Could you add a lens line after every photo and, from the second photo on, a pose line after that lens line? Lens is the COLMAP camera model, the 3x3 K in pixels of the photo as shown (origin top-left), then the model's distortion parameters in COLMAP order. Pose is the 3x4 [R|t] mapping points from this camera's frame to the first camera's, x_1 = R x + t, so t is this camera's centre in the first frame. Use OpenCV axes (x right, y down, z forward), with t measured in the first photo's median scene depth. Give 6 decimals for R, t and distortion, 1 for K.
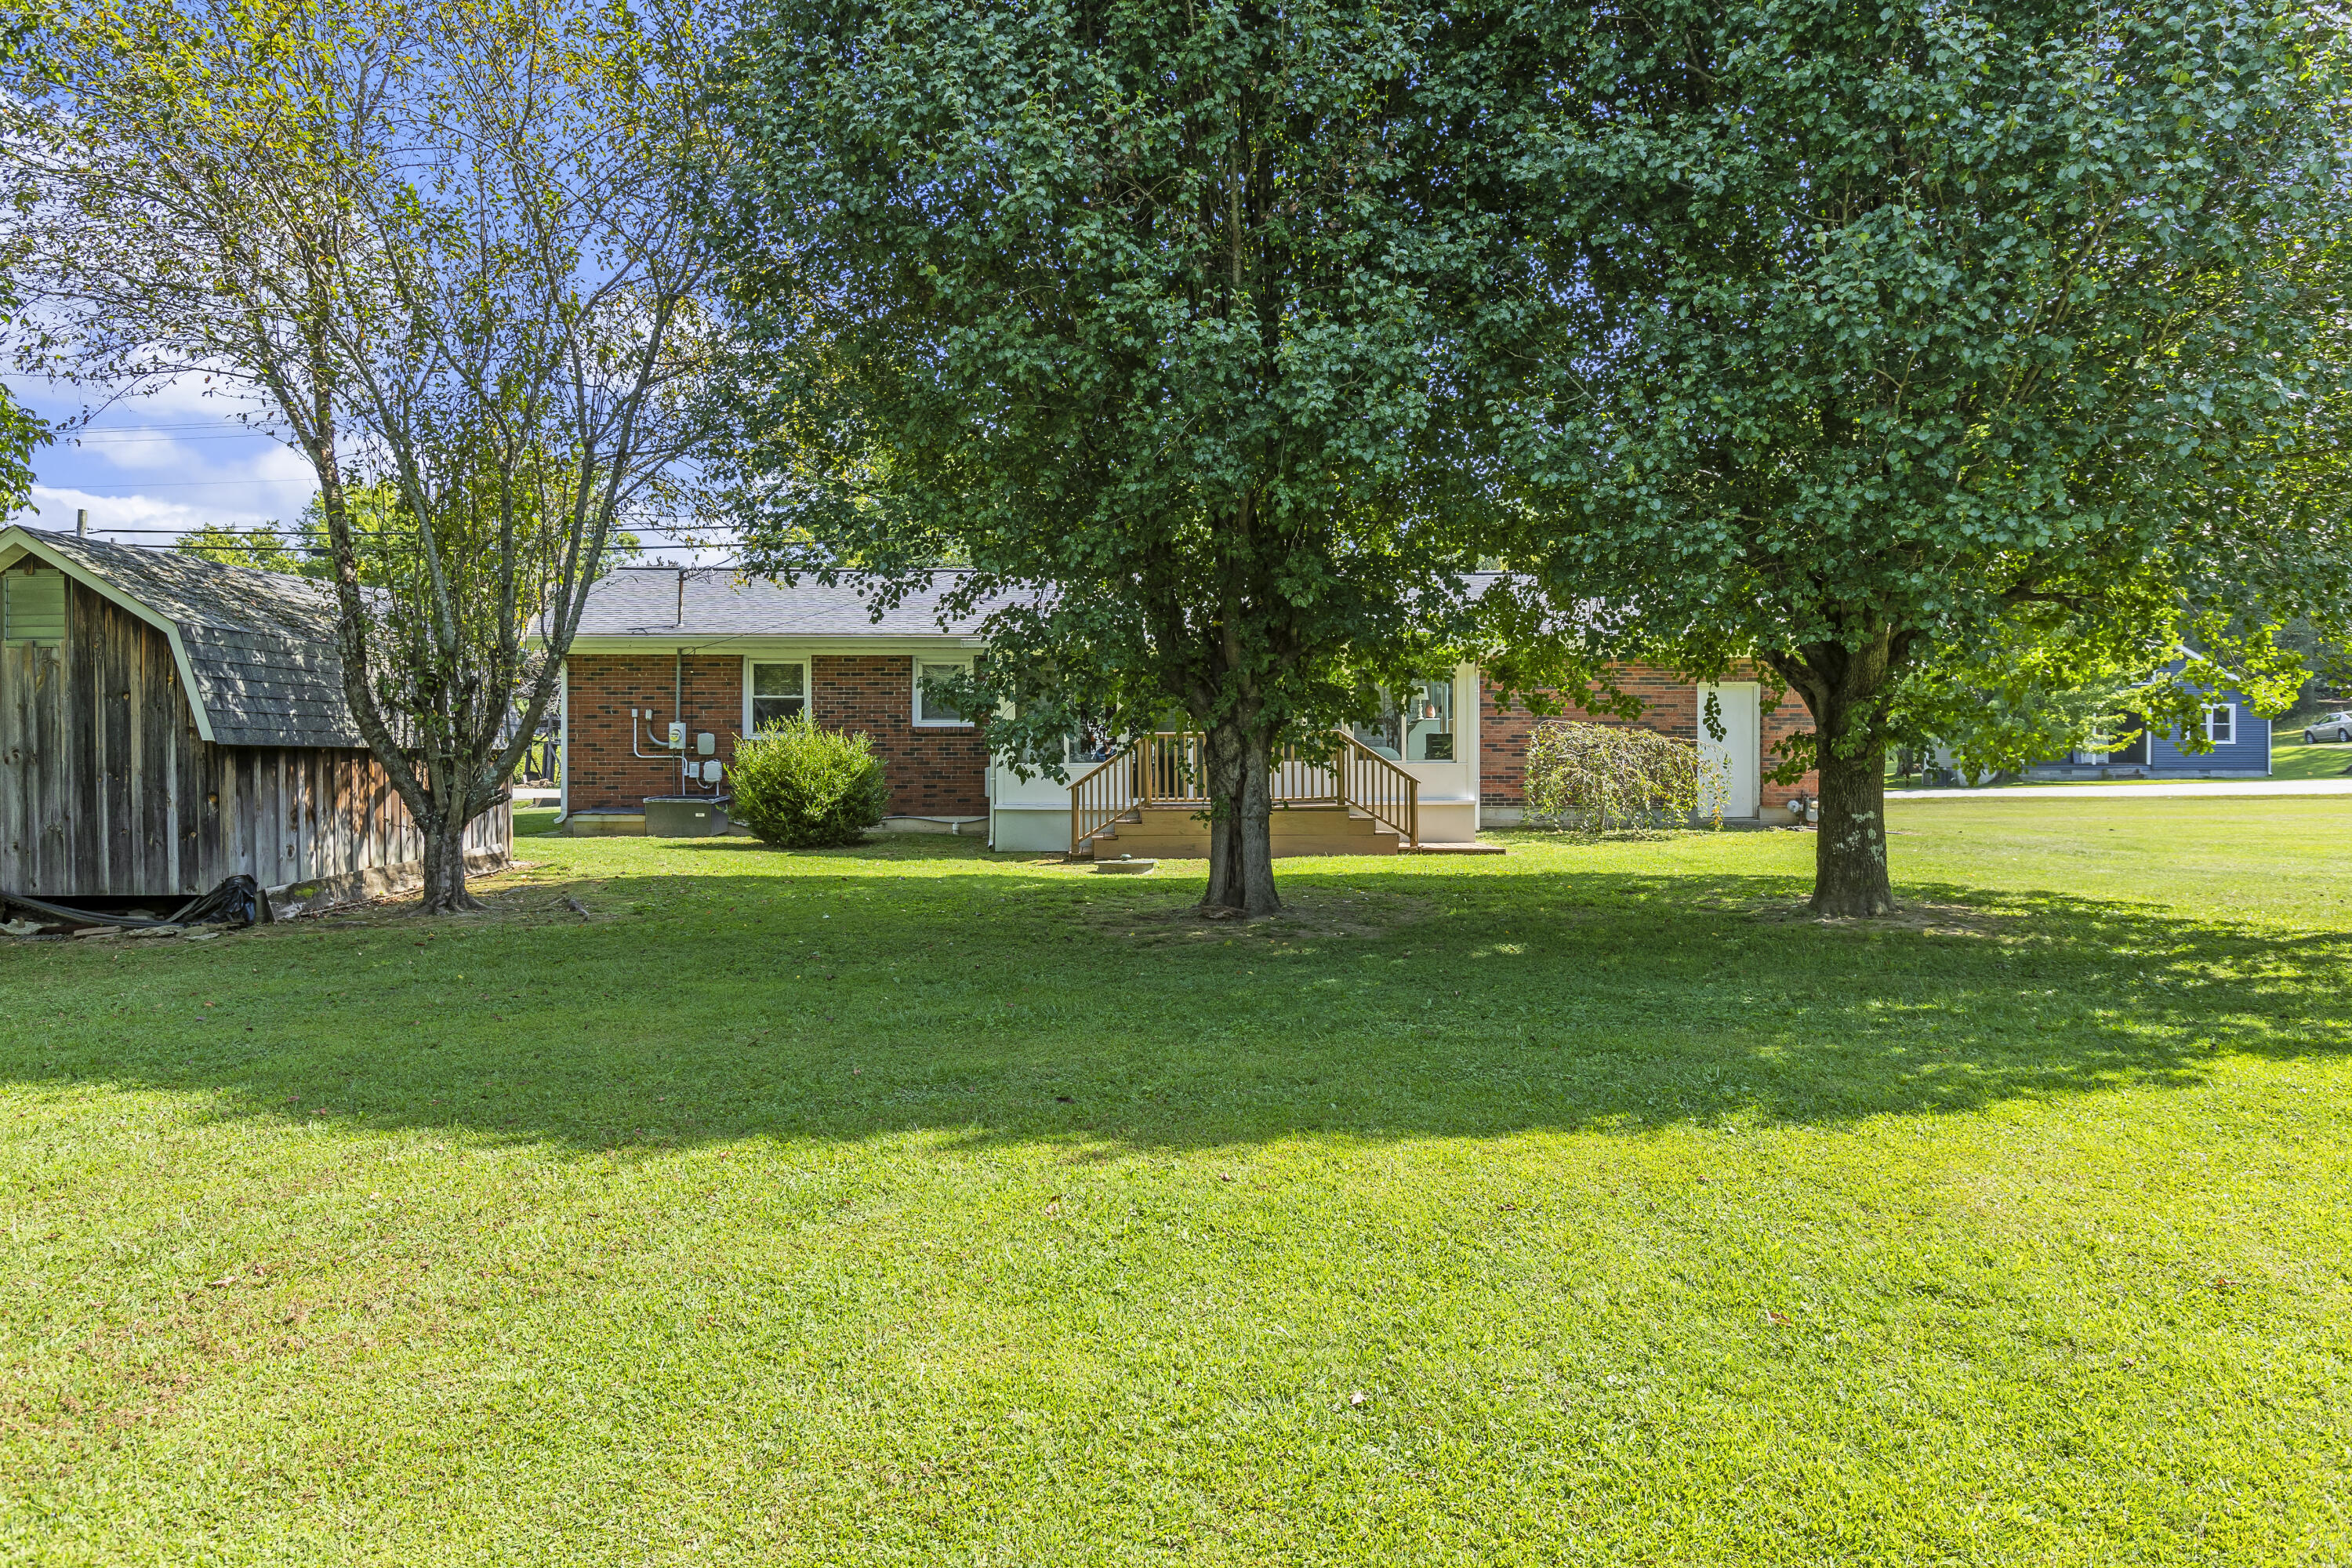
lens RADIAL K [[1591.1, 0, 1176.0], [0, 1591.1, 784.0], [0, 0, 1]] dist [-0.035539, -0.000370]
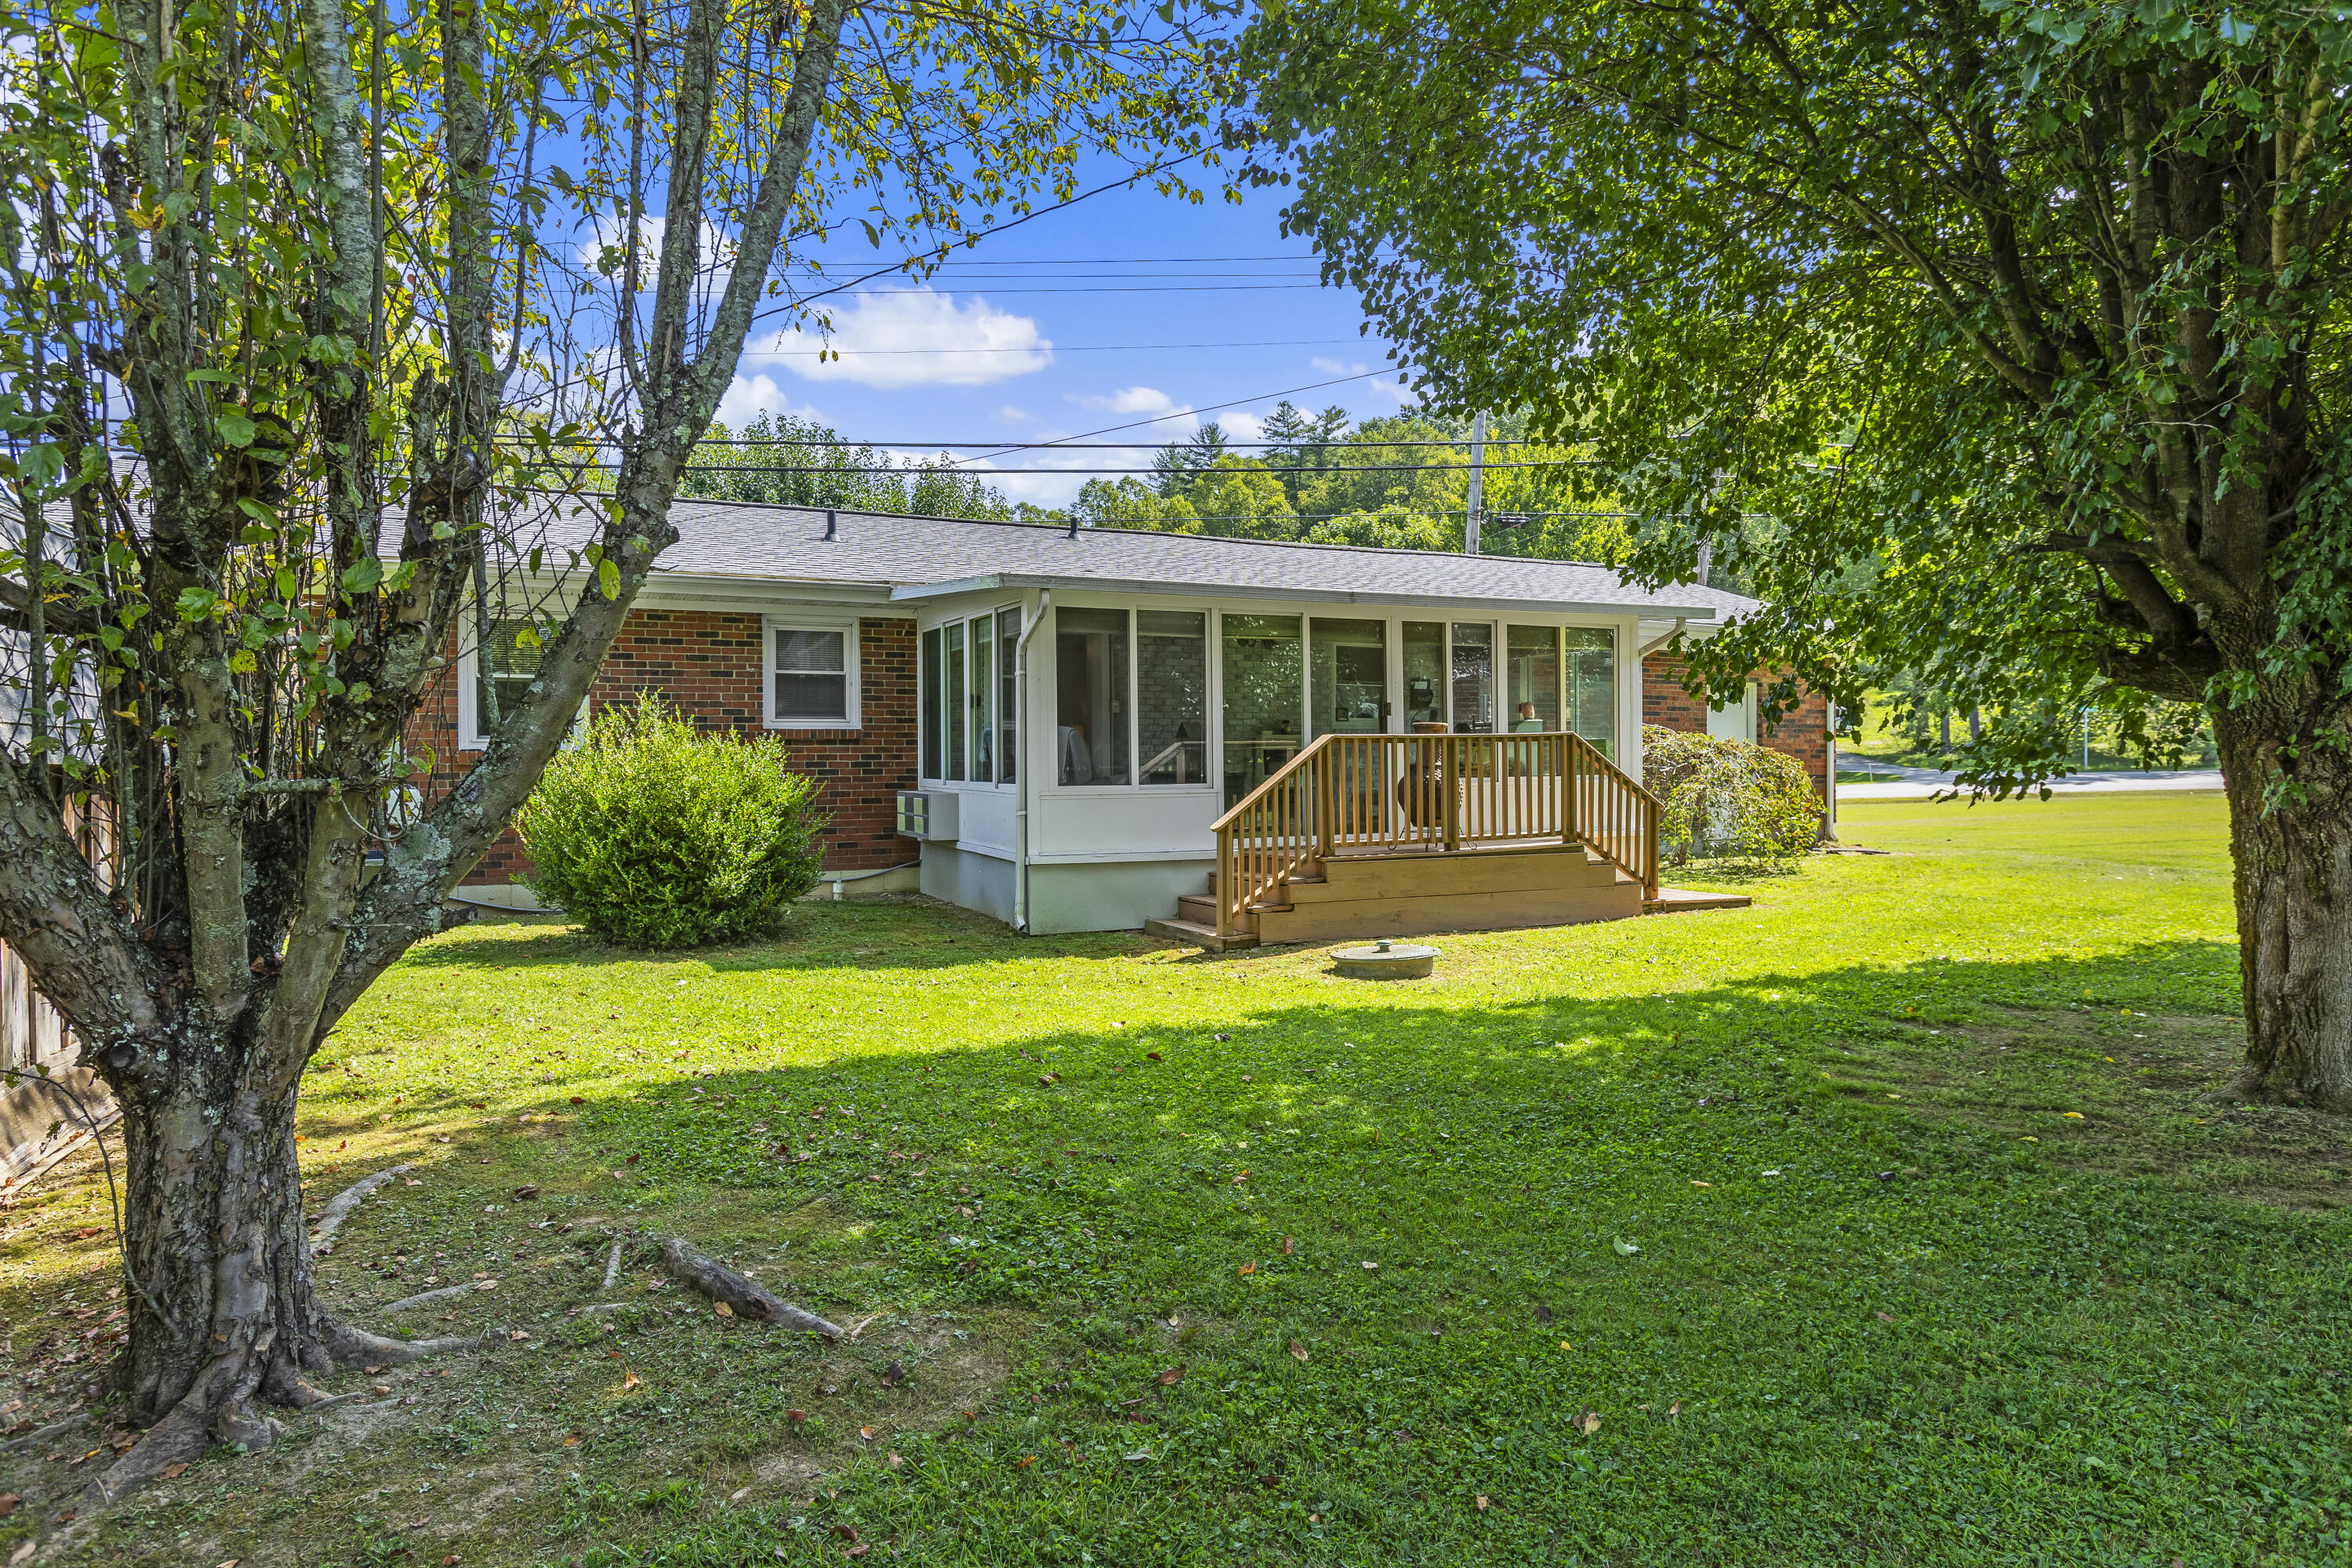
lens RADIAL K [[1495.5, 0, 1176.0], [0, 1495.5, 784.0], [0, 0, 1]] dist [-0.000231, -0.000194]
pose [[0.933445, -0.012244, 0.358510, -0.362402], [0.015902, 0.999847, -0.007256, -0.012394], [-0.358367, 0.012474, 0.933497, 0.642810]]
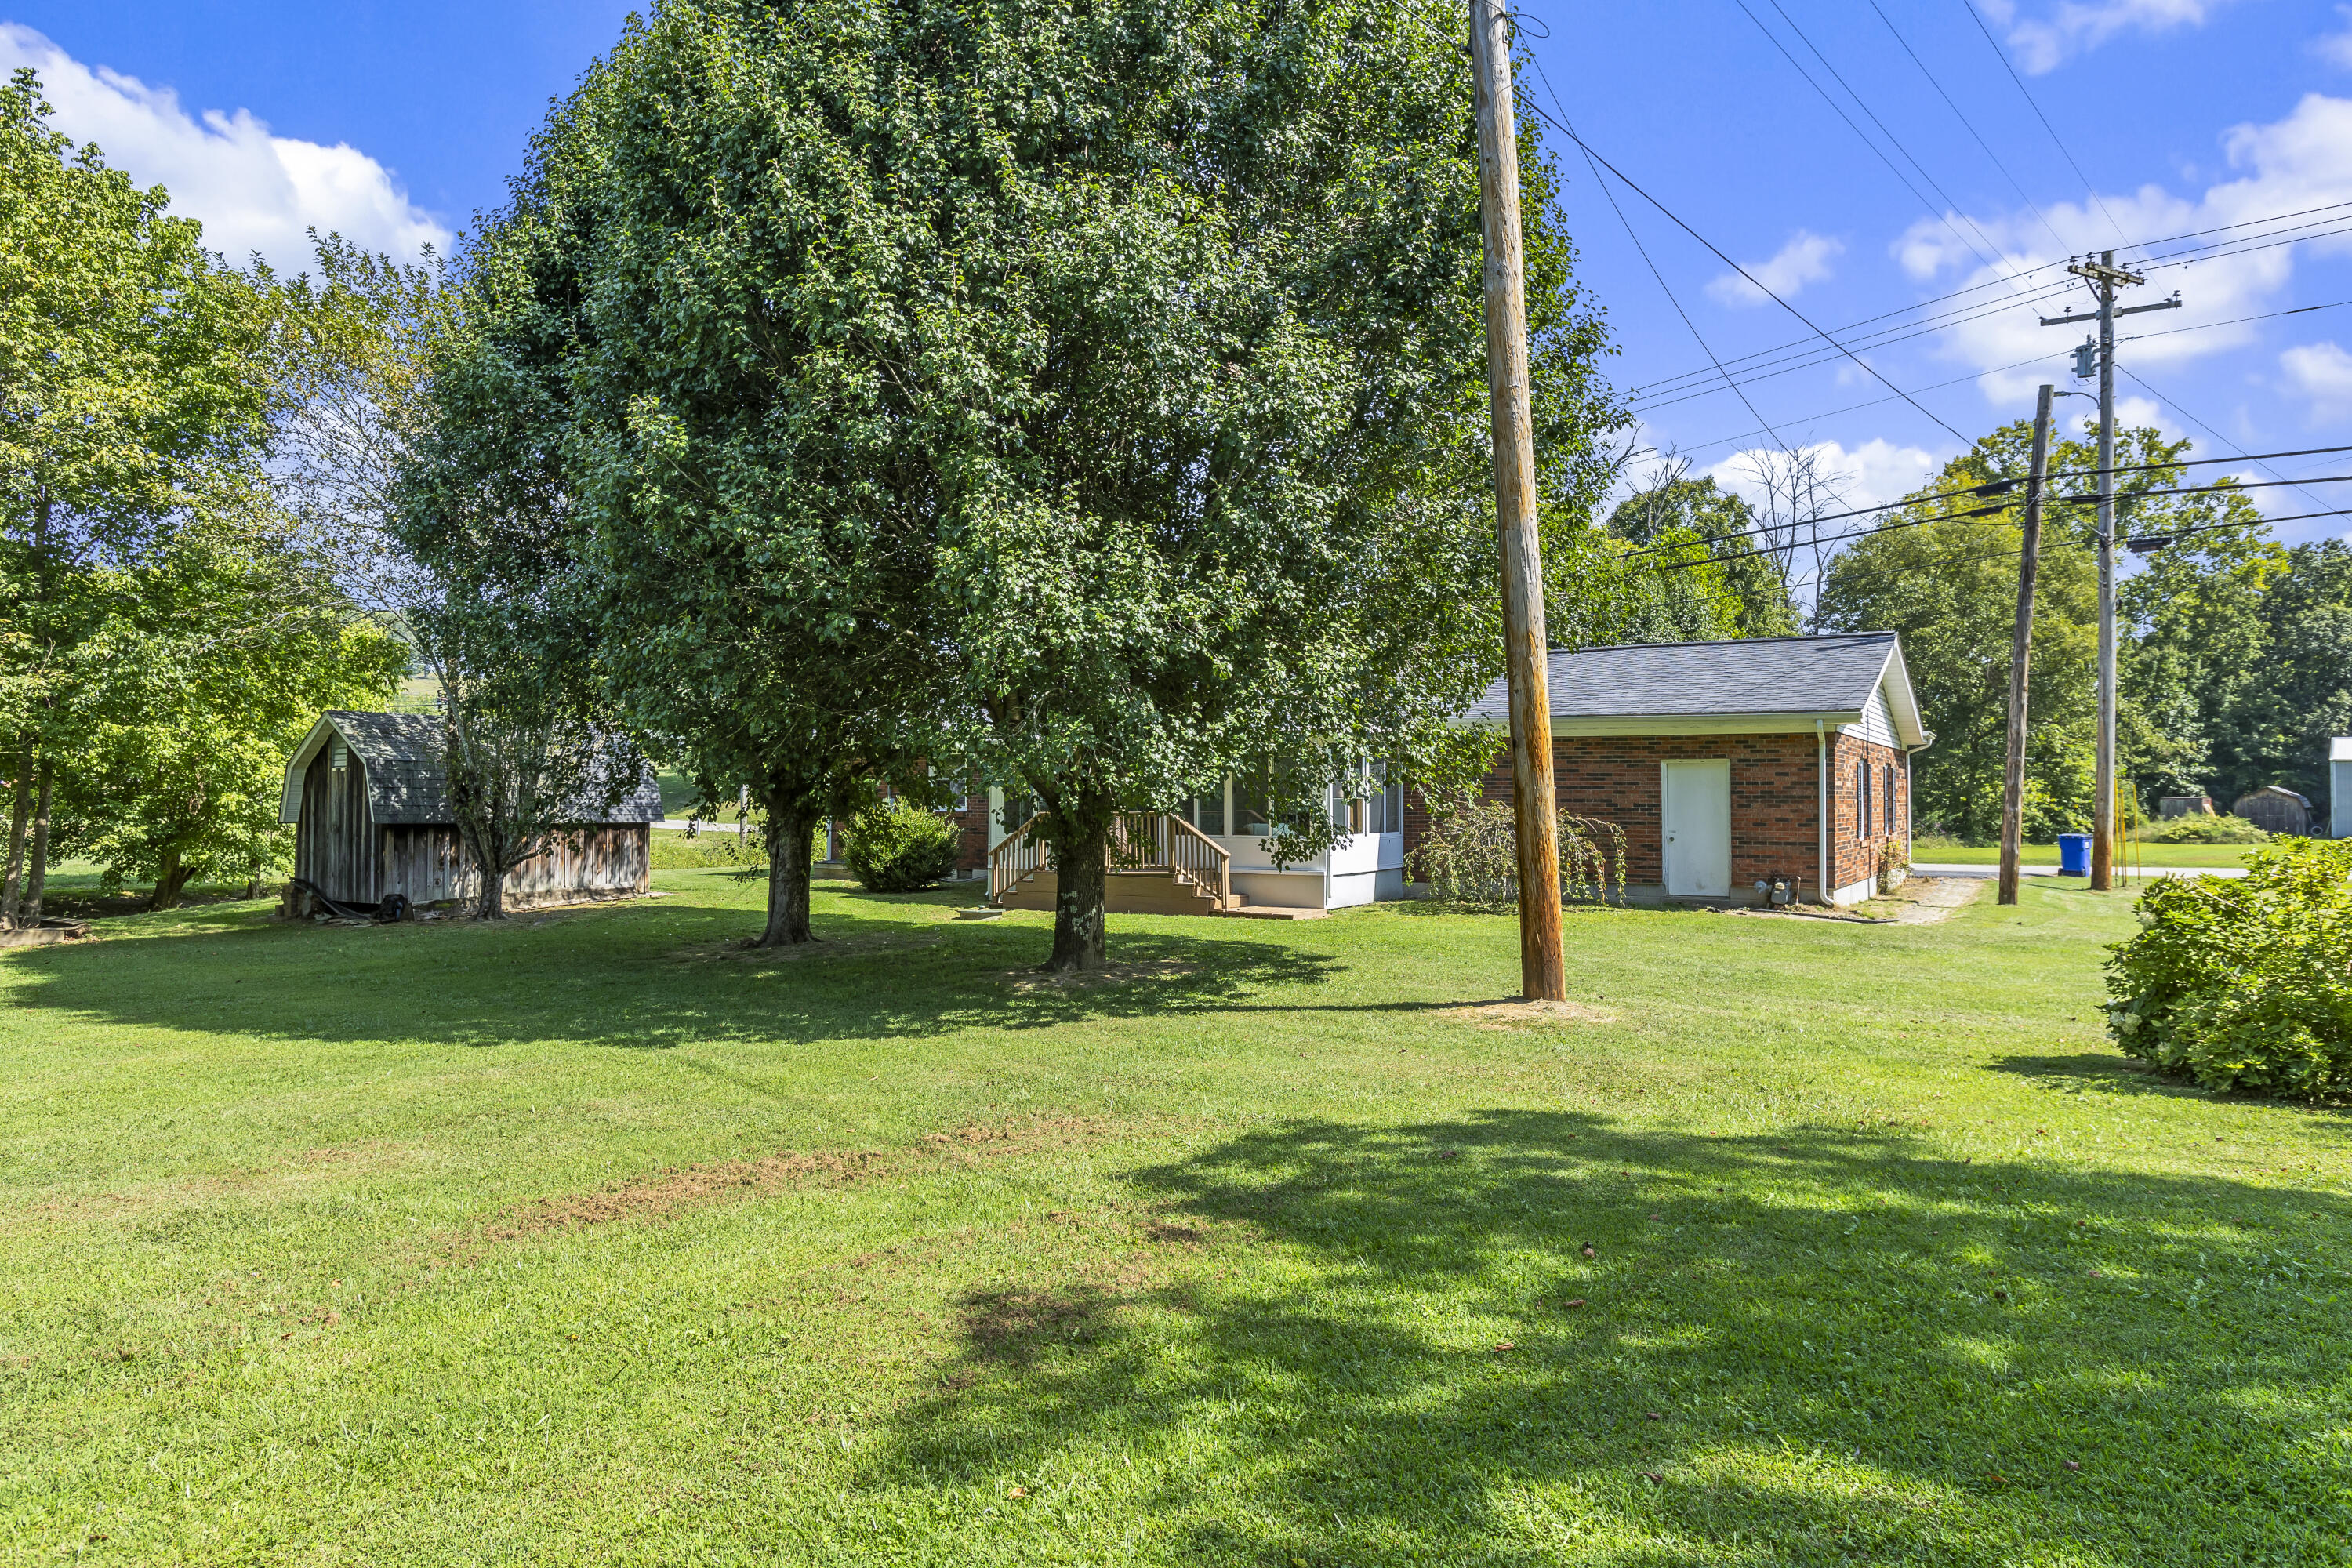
lens RADIAL K [[1600.8, 0, 1176.0], [0, 1600.8, 784.0], [0, 0, 1]] dist [-0.001851, -0.000593]
pose [[0.785389, -0.003010, -0.618995, 1.157060], [-0.011147, 0.999757, -0.019005, -0.041478], [0.618902, 0.021826, 0.785165, 0.072346]]
